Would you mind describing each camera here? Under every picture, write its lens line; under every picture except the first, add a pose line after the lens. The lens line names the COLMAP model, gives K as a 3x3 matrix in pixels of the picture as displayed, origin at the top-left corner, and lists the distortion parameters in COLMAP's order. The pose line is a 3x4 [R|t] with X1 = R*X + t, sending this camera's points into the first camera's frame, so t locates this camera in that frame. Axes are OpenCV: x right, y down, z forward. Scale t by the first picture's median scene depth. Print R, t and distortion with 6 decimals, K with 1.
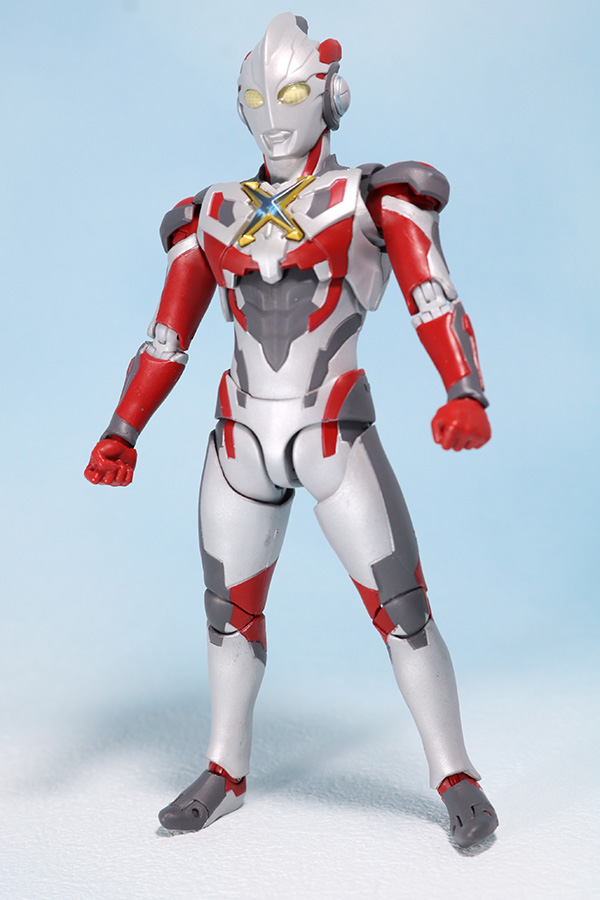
lens RADIAL K [[1767.2, 0, 300.6], [0, 1767.2, 454.3], [0, 0, 1]] dist [-0.015721, 0.000000]
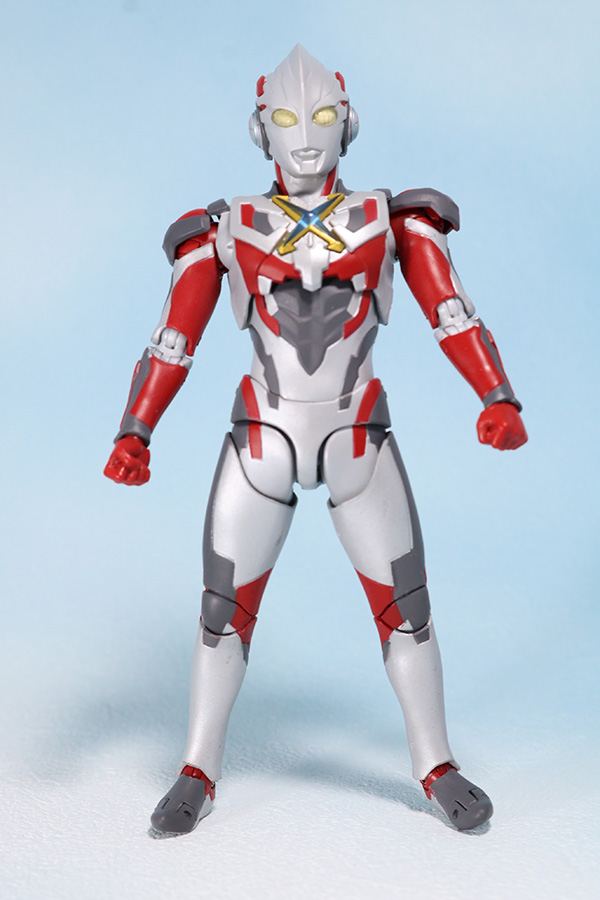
lens RADIAL K [[1767.2, 0, 299.5], [0, 1767.2, 445.2], [0, 0, 1]] dist [-0.015721, 0.000000]
pose [[0.942047, 0.034396, 0.333712, -0.362456], [-0.010300, 0.997227, -0.073708, 0.070700], [-0.335322, 0.065999, 0.939789, 0.019595]]
